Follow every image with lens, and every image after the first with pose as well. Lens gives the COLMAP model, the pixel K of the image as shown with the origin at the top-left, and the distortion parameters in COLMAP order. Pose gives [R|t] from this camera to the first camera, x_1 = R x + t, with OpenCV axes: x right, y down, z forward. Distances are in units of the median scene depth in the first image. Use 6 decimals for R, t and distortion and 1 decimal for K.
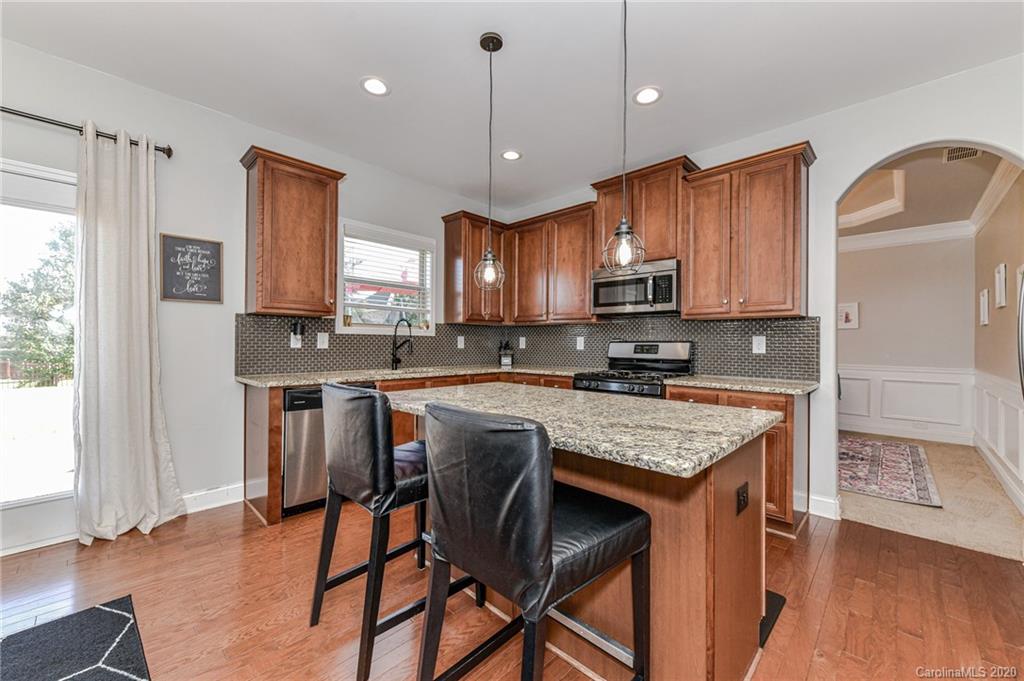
lens RADIAL K [[403.2, 0, 508.8], [0, 403.2, 341.0], [0, 0, 1]] dist [0.006774, -0.001744]
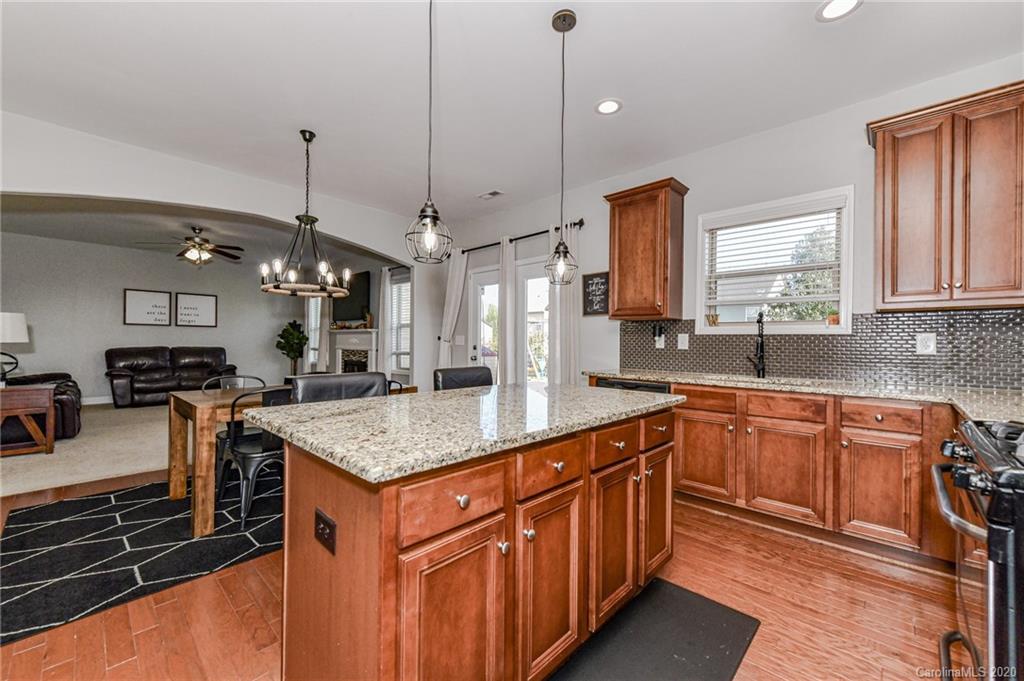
lens RADIAL K [[403.2, 0, 514.4], [0, 403.2, 343.3], [0, 0, 1]] dist [0.006774, -0.001744]
pose [[0.027849, -0.005206, -0.999599, 0.678632], [-0.004999, 0.999973, -0.005347, 0.013523], [0.999600, 0.005146, 0.027823, 0.647543]]
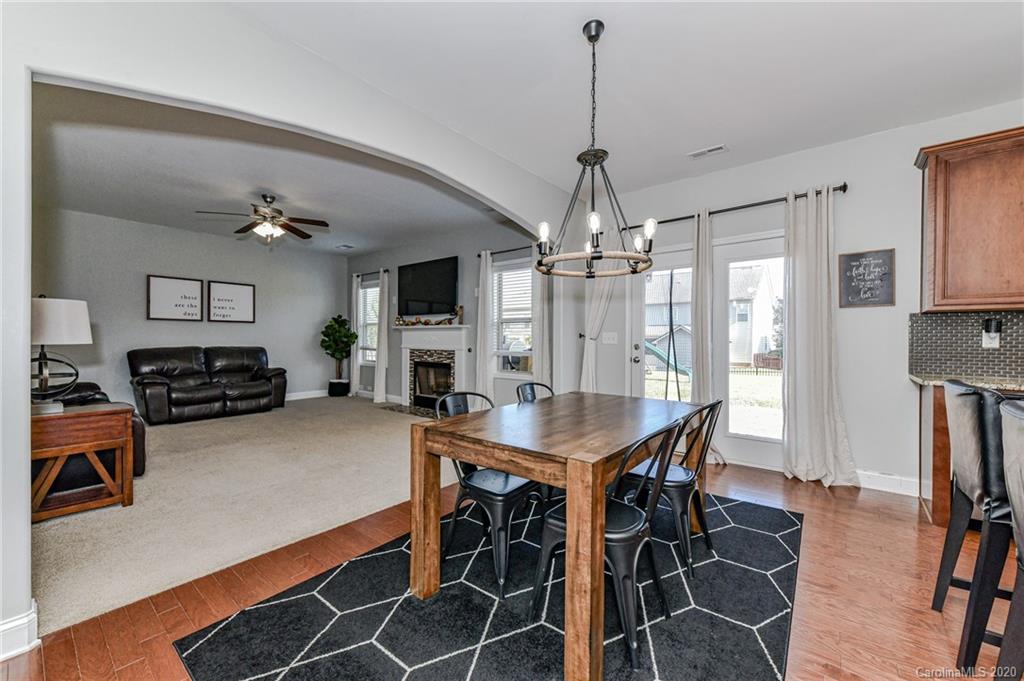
lens RADIAL K [[403.2, 0, 516.8], [0, 403.2, 342.7], [0, 0, 1]] dist [0.006774, -0.001744]
pose [[0.100362, 0.001337, -0.994950, 0.272107], [-0.001121, 0.999999, 0.001231, 0.006966], [0.994950, 0.000991, 0.100363, -0.112670]]
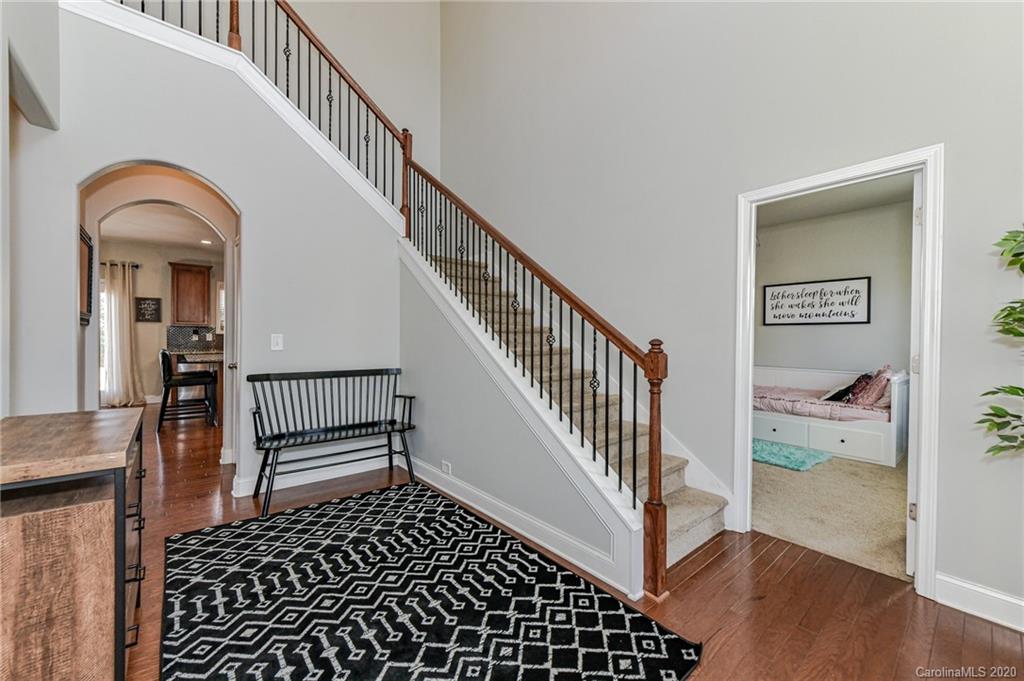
lens RADIAL K [[403.2, 0, 517.1], [0, 403.2, 342.2], [0, 0, 1]] dist [0.006774, -0.001744]
pose [[0.996805, 0.001678, -0.079853, 1.787334], [-0.000696, 0.999924, 0.012320, -0.001346], [0.079868, -0.012225, 0.996730, -1.407202]]
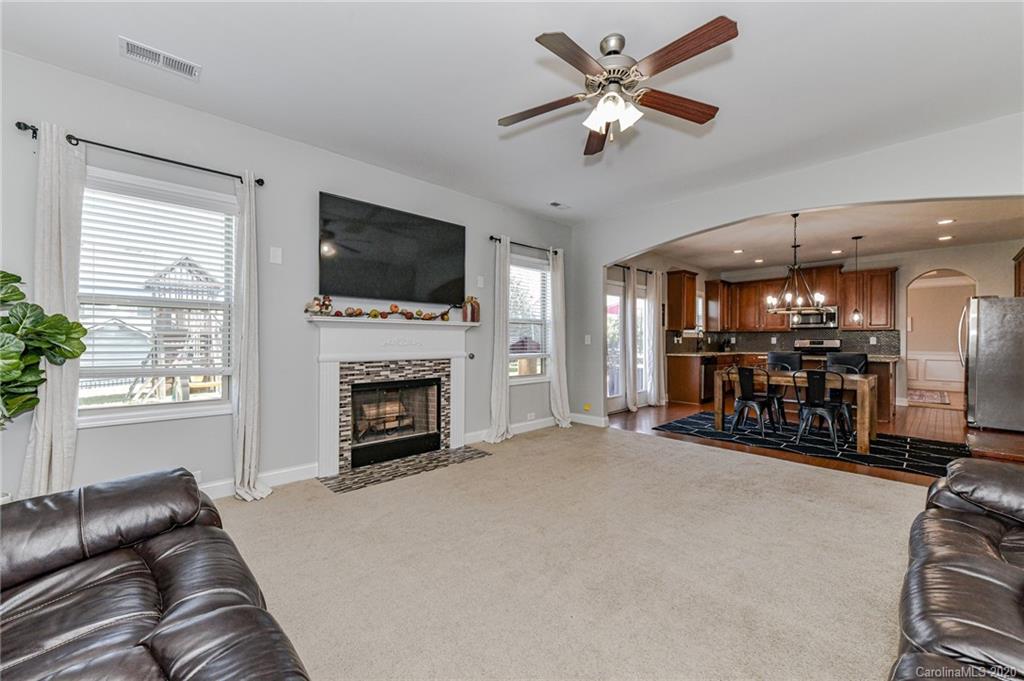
lens RADIAL K [[403.2, 0, 509.7], [0, 403.2, 336.7], [0, 0, 1]] dist [0.006774, -0.001744]
pose [[0.998892, -0.006405, -0.046616, -1.675393], [0.006255, 0.999975, -0.003364, -0.023560], [0.046637, 0.003069, 0.998907, -1.776156]]
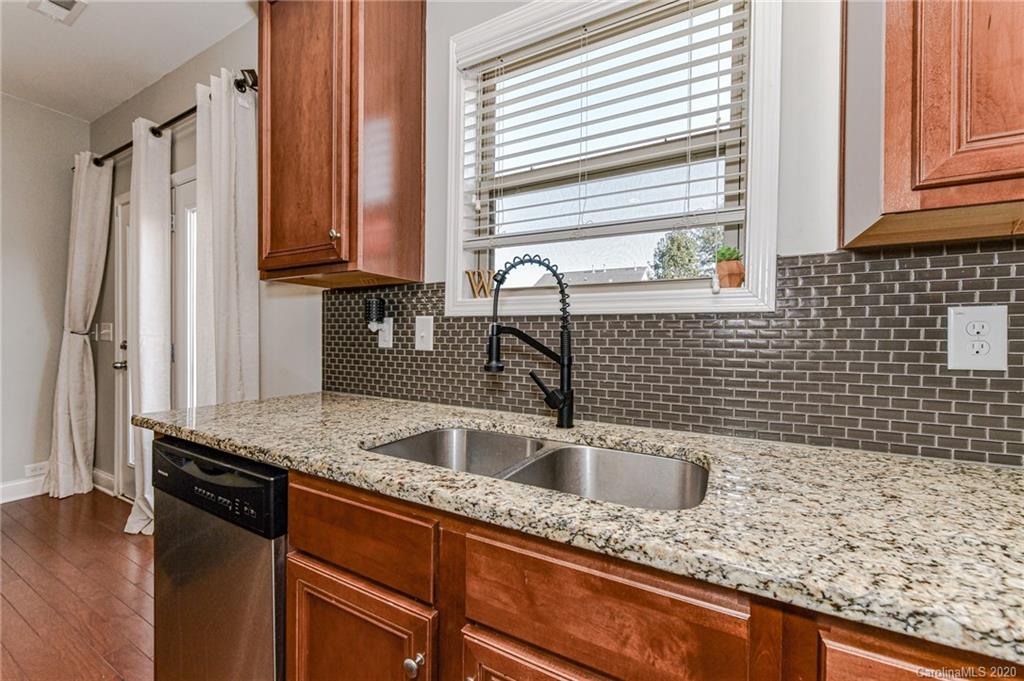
lens RADIAL K [[403.2, 0, 513.4], [0, 403.2, 338.5], [0, 0, 1]] dist [0.006774, -0.001744]
pose [[0.280097, 0.001780, -0.959970, 0.003177], [0.000670, 0.999998, 0.002050, 0.005320], [0.959971, -0.001218, 0.280095, 1.166478]]
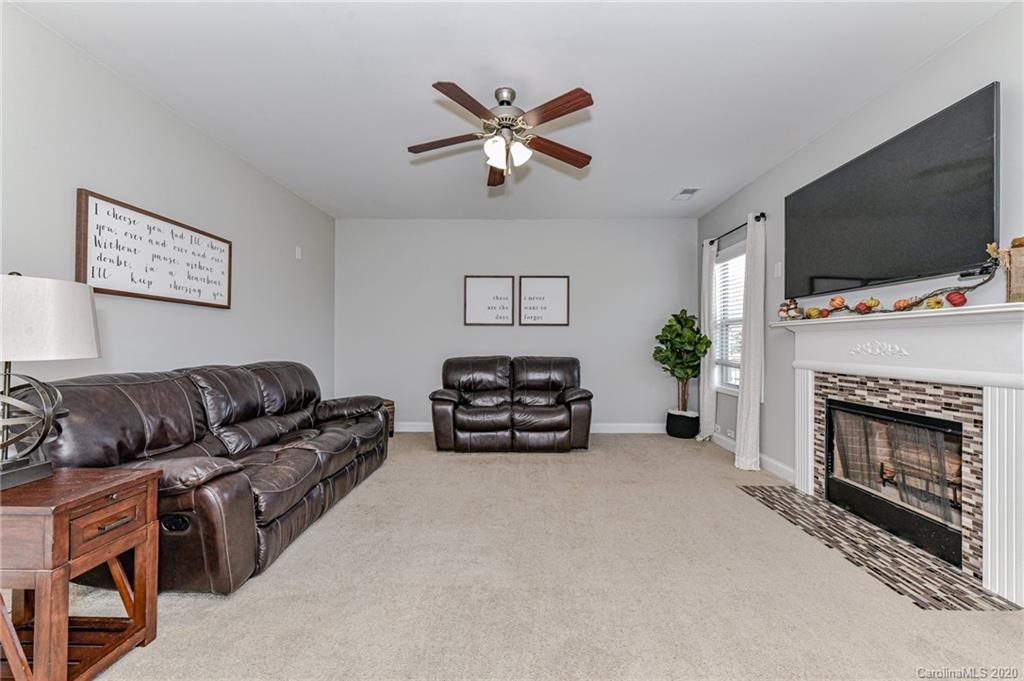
lens RADIAL K [[403.2, 0, 509.3], [0, 403.2, 340.4], [0, 0, 1]] dist [0.006774, -0.001744]
pose [[-0.730251, -0.017322, -0.682959, -0.876207], [-0.009020, 0.999836, -0.015715, -0.009064], [0.683120, -0.005315, -0.730287, -0.277141]]
